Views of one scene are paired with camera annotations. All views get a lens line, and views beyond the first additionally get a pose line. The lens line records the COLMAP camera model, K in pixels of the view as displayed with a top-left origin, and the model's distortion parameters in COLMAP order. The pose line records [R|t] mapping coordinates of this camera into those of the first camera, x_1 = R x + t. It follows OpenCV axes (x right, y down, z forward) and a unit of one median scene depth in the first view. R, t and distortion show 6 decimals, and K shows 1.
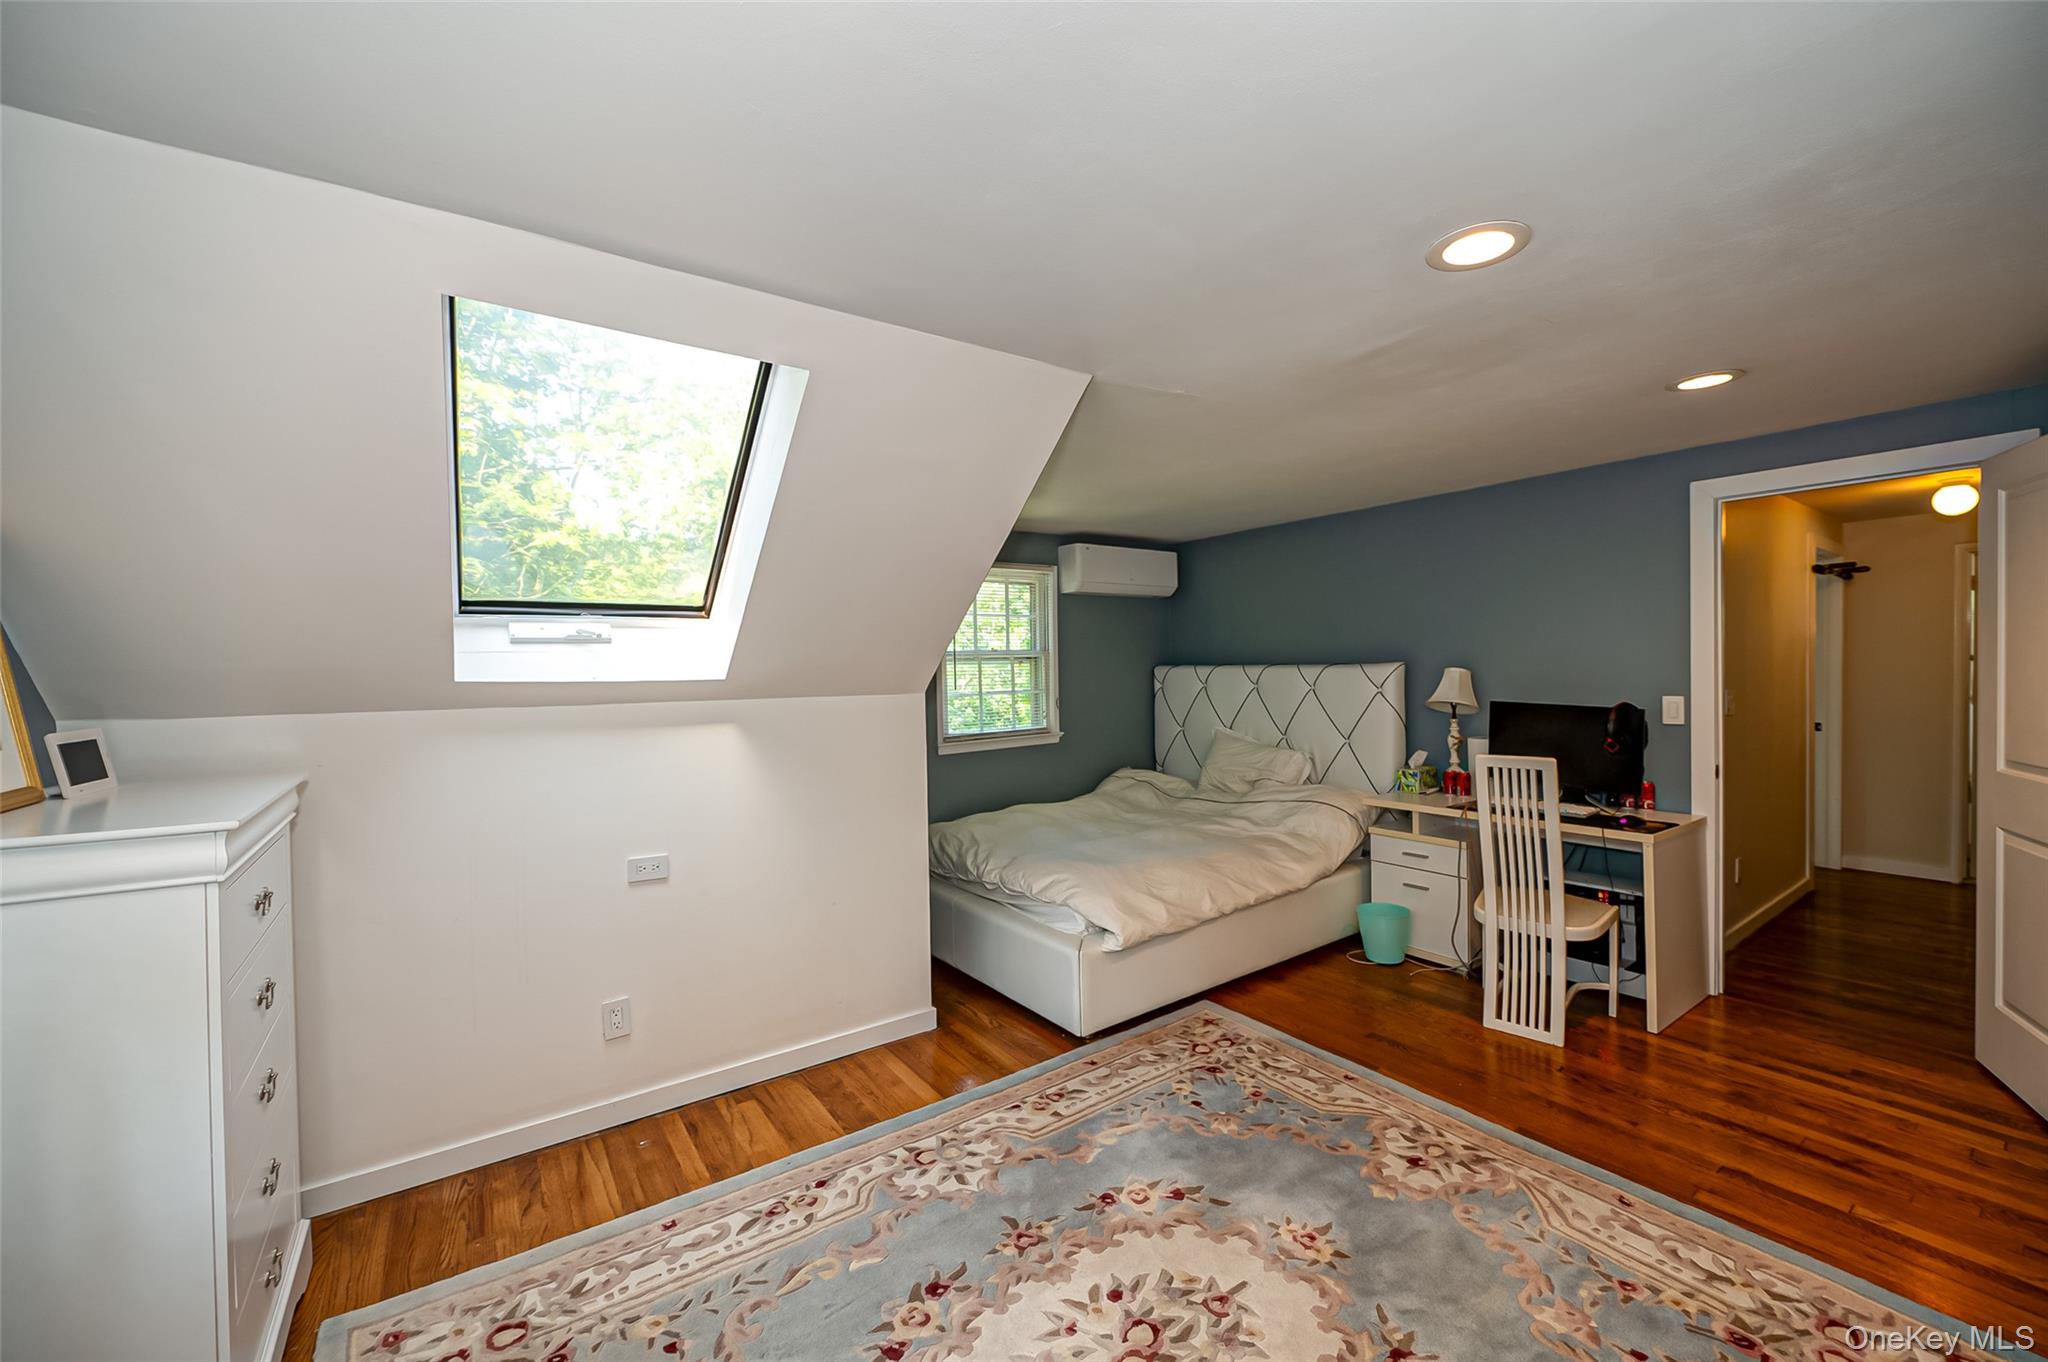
lens RADIAL K [[805.8, 0, 1033.6], [0, 805.8, 676.7], [0, 0, 1]] dist [-0.009316, -0.000380]
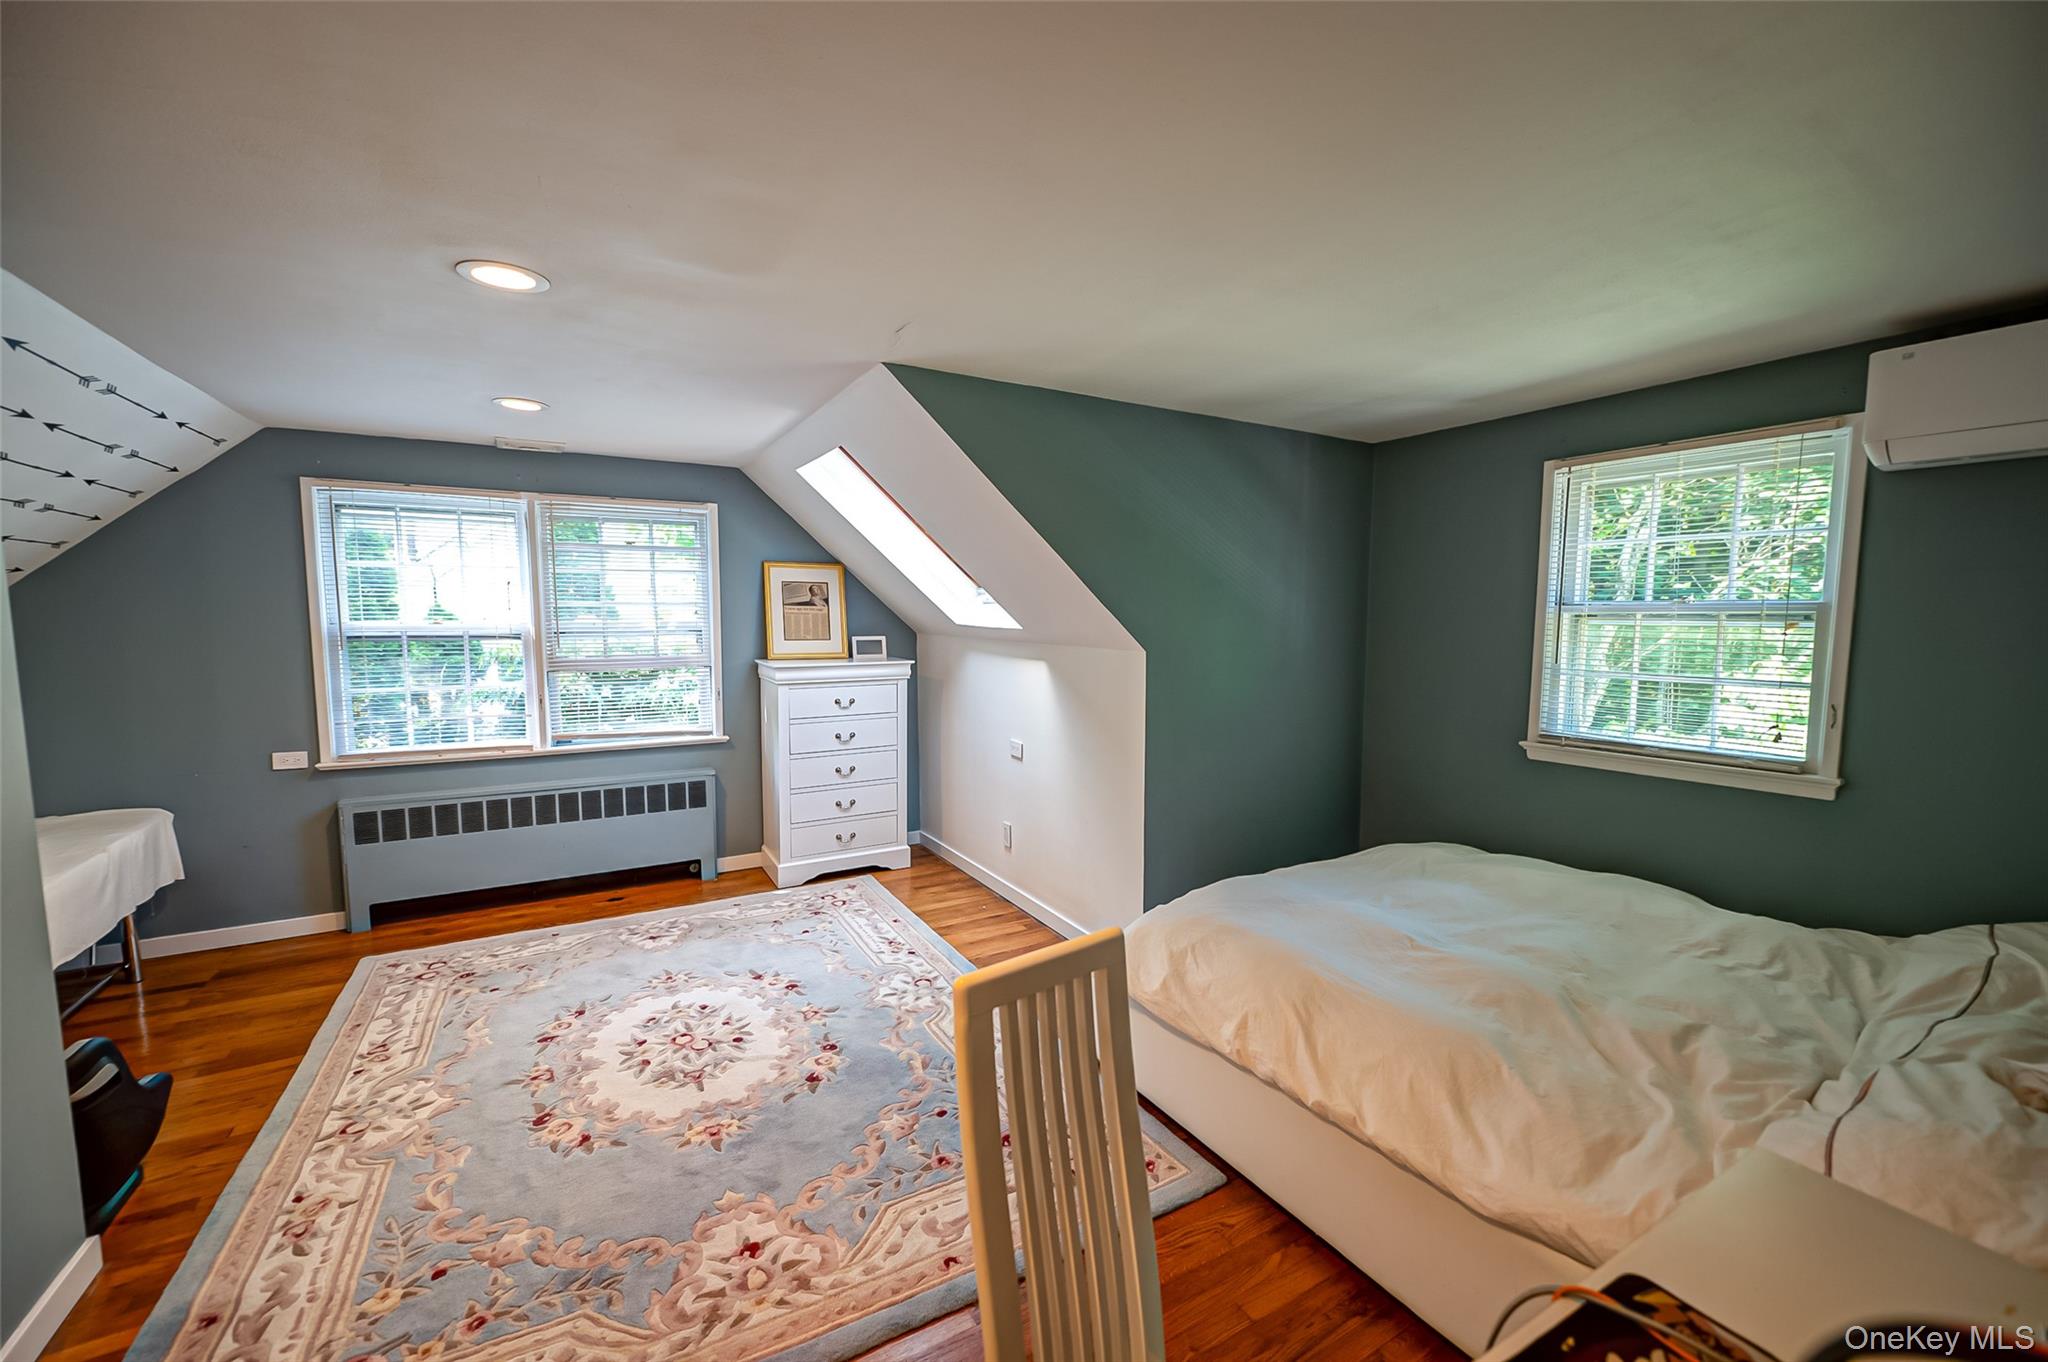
lens RADIAL K [[805.8, 0, 1033.6], [0, 805.8, 679.2], [0, 0, 1]] dist [-0.009316, -0.000380]
pose [[-0.087376, 0.101172, -0.991025, 1.236503], [-0.015010, 0.994583, 0.102858, -0.065798], [0.996062, 0.023863, -0.085384, 1.378636]]
